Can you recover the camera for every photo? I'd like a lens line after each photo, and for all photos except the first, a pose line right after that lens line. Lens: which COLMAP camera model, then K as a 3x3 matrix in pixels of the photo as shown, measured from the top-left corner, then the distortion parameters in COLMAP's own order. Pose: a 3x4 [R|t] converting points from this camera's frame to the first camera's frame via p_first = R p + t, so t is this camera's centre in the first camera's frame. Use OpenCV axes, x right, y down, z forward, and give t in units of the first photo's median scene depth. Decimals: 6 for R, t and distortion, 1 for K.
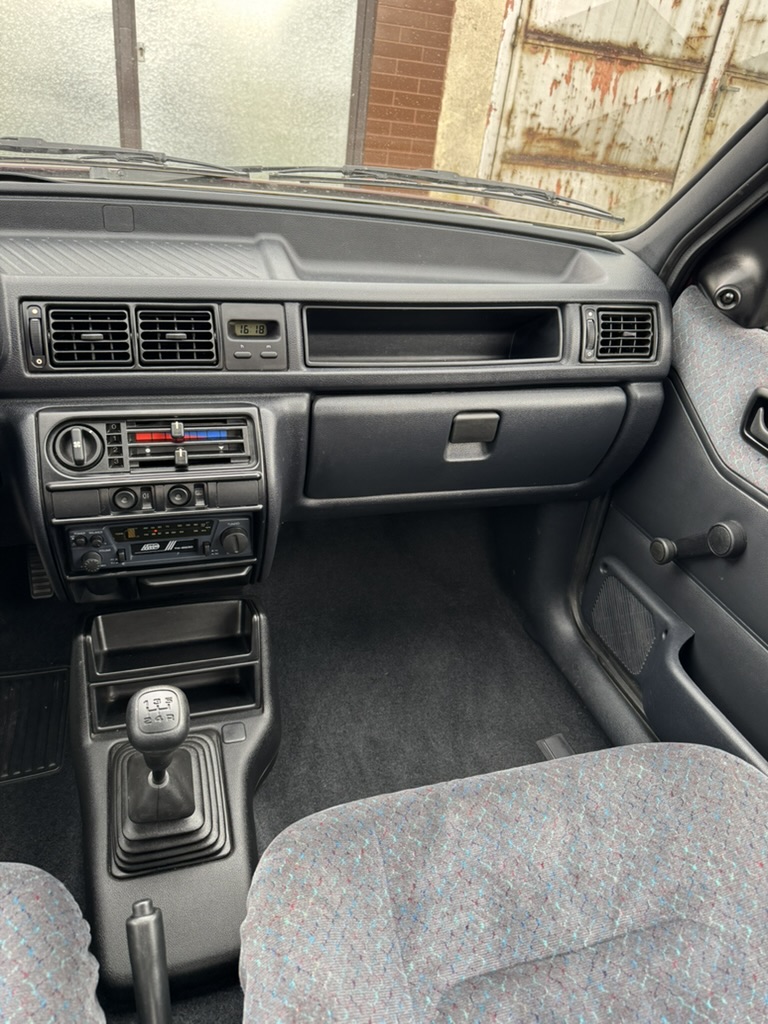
lens RADIAL K [[726.0, 0, 381.6], [0, 726.0, 512.0], [0, 0, 1]] dist [-0.016868, 0.009022]
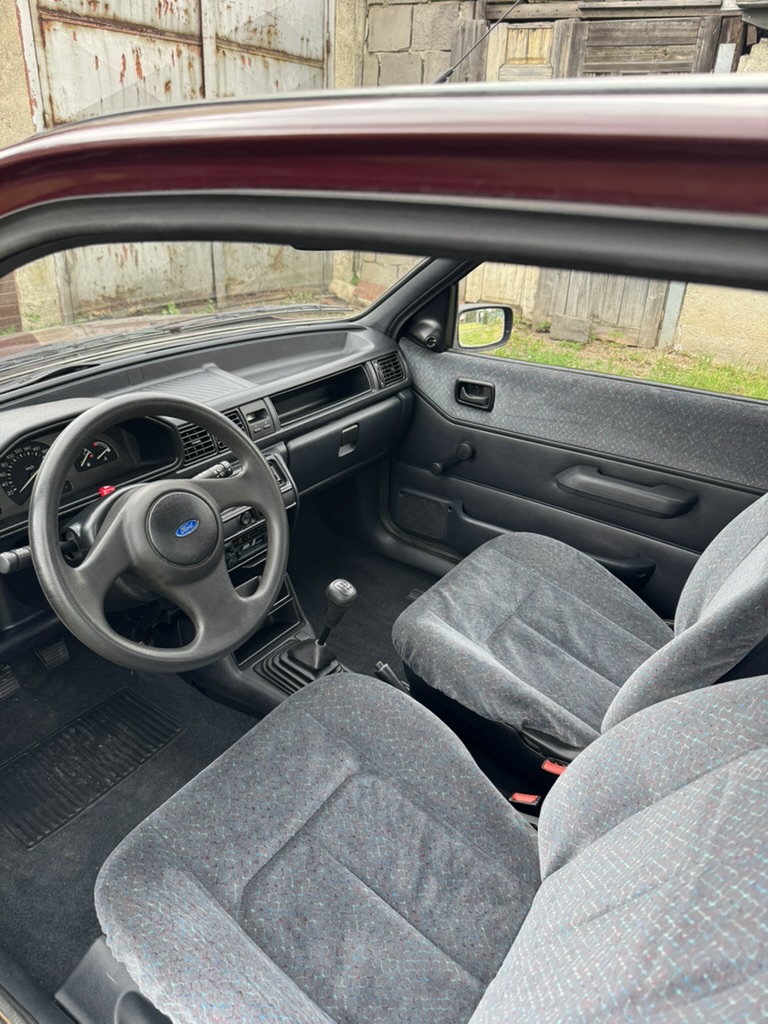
lens RADIAL K [[726.0, 0, 381.4], [0, 726.0, 507.6], [0, 0, 1]] dist [-0.016868, 0.009022]
pose [[0.786882, -0.339504, 0.515319, -0.834113], [0.356005, 0.931836, 0.070303, -0.042575], [-0.504061, 0.128136, 0.854110, -0.630843]]
